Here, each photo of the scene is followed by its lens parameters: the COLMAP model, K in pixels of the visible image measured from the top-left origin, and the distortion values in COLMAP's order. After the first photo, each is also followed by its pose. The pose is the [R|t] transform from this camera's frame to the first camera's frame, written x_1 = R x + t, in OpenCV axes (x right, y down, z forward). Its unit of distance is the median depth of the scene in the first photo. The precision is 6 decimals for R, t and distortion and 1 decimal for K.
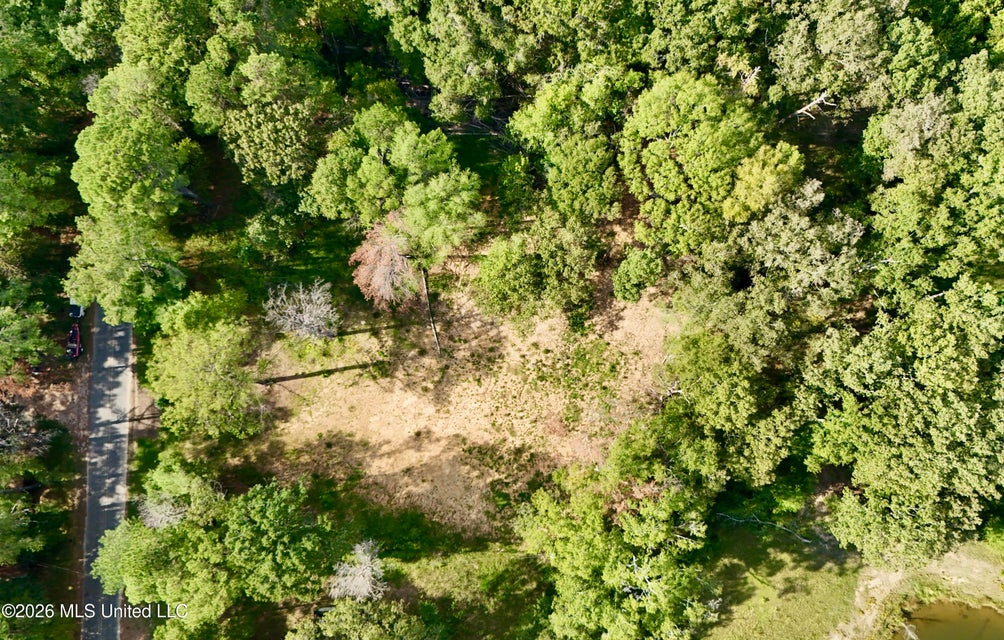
lens RADIAL K [[845.0, 0, 500.6], [0, 845.0, 316.1], [0, 0, 1]] dist [0.037636, 0.006435]
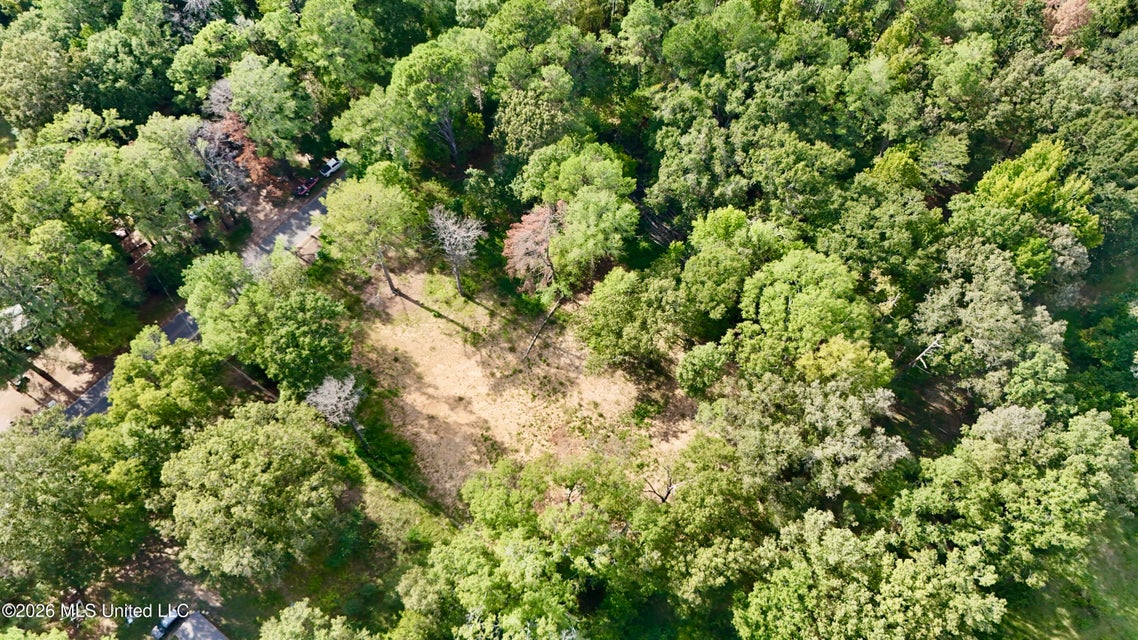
lens RADIAL K [[845.2, 0, 569.7], [0, 845.2, 312.4], [0, 0, 1]] dist [0.062568, -0.053622]
pose [[0.778558, 0.547478, -0.306783, 0.288619], [-0.624194, 0.726192, -0.288144, 0.287416], [0.065031, 0.415829, 0.907115, -0.033544]]
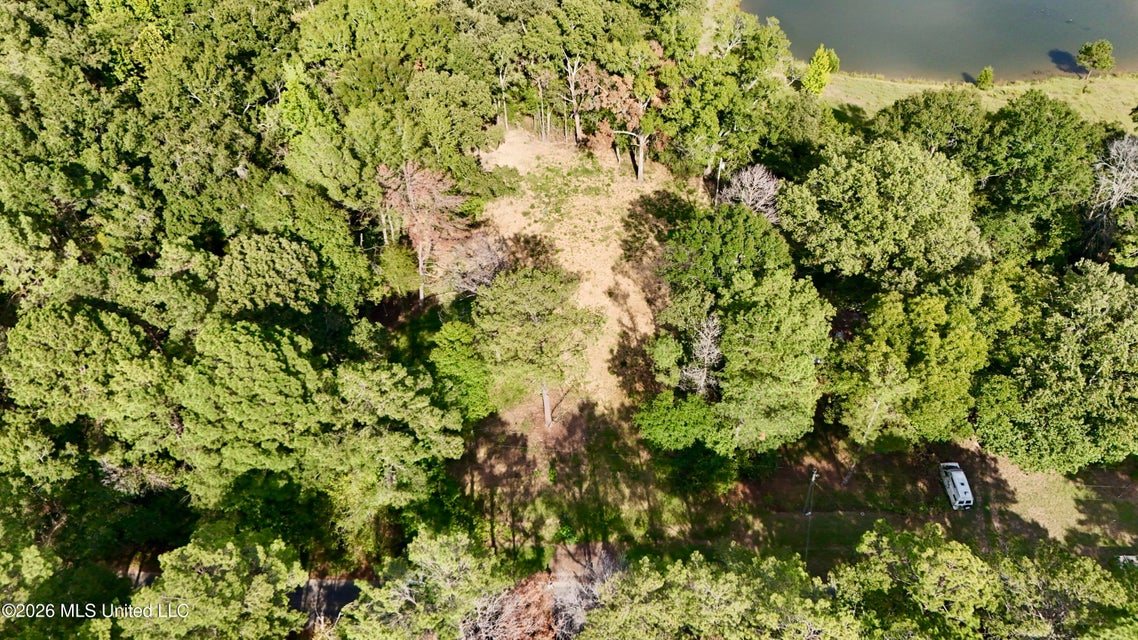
lens RADIAL K [[845.2, 0, 571.2], [0, 845.2, 316.2], [0, 0, 1]] dist [0.062568, -0.053622]
pose [[0.029978, -0.743458, 0.668110, -0.752637], [0.995339, 0.083495, 0.048251, 0.051808], [-0.091657, 0.663550, 0.742496, 0.320119]]
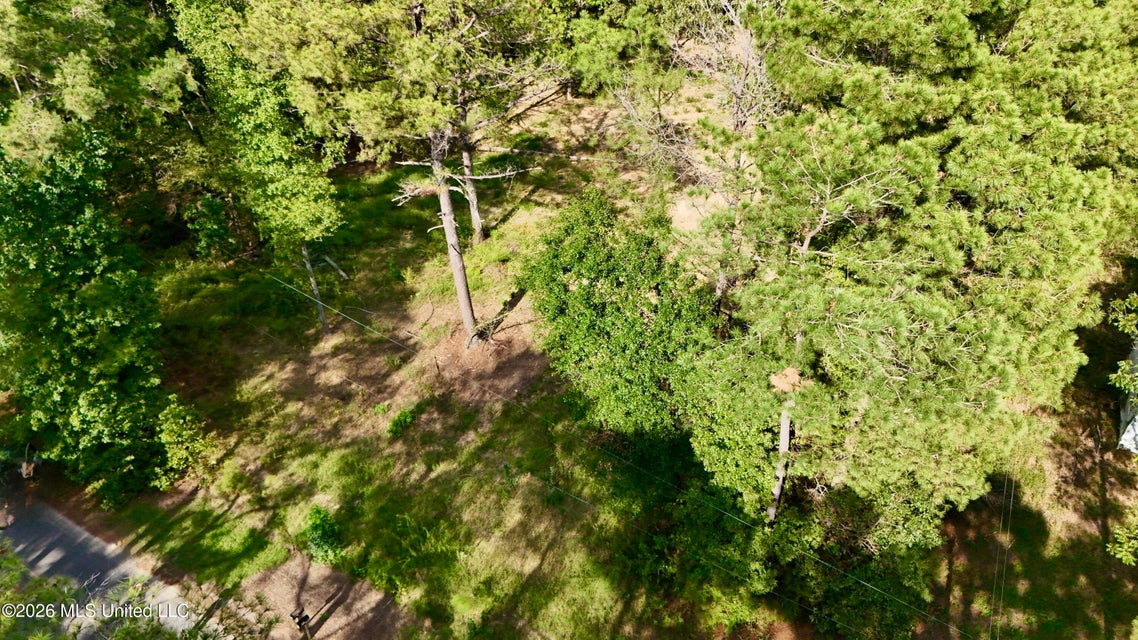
lens RADIAL K [[845.2, 0, 570.4], [0, 845.2, 317.4], [0, 0, 1]] dist [0.062568, -0.053622]
pose [[0.538344, -0.520945, 0.662422, -0.511996], [0.838834, 0.406705, -0.361869, 0.255388], [-0.080896, 0.750472, 0.655933, 0.731624]]
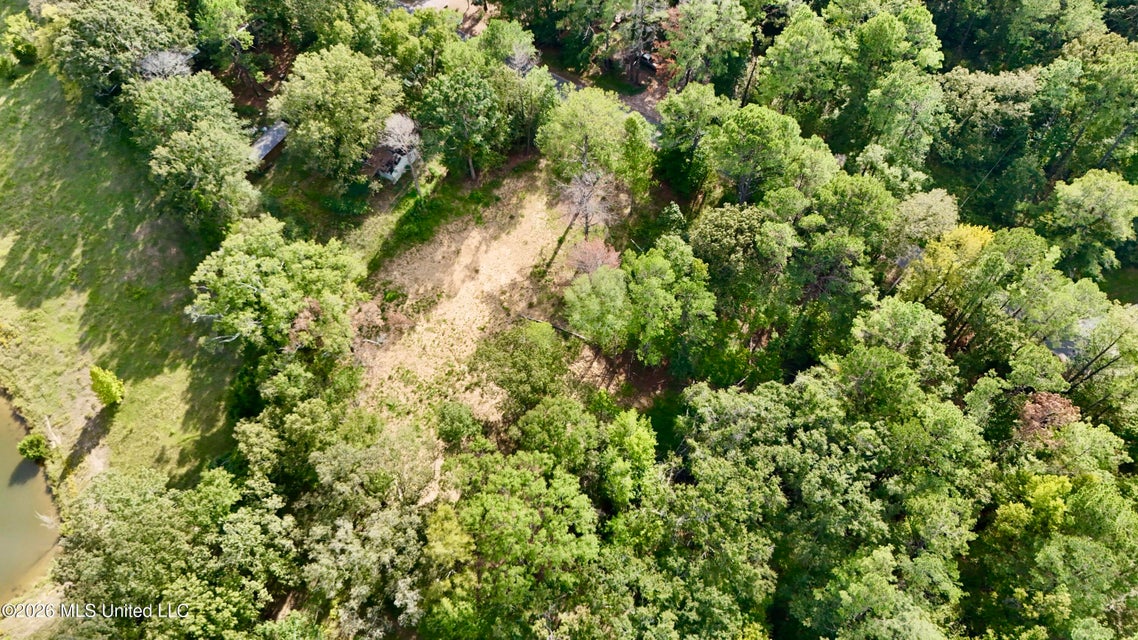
lens RADIAL K [[845.2, 0, 575.9], [0, 845.2, 317.3], [0, 0, 1]] dist [0.062568, -0.053622]
pose [[-0.552309, 0.722086, -0.416589, 0.377890], [-0.827091, -0.412129, 0.382191, -0.470339], [0.104287, 0.555645, 0.824853, 0.051880]]
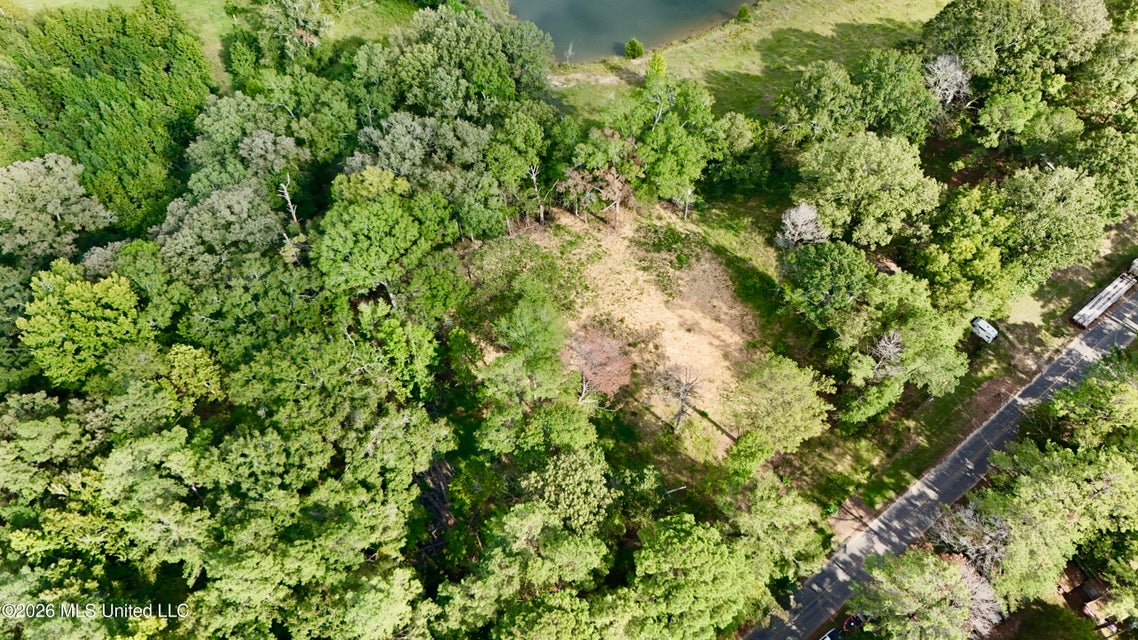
lens RADIAL K [[845.2, 0, 569.7], [0, 845.2, 315.0], [0, 0, 1]] dist [0.062568, -0.053622]
pose [[-0.606136, -0.665578, 0.435436, -0.500323], [0.792523, -0.459211, 0.401289, -0.459811], [-0.067132, 0.588329, 0.805830, 0.044677]]
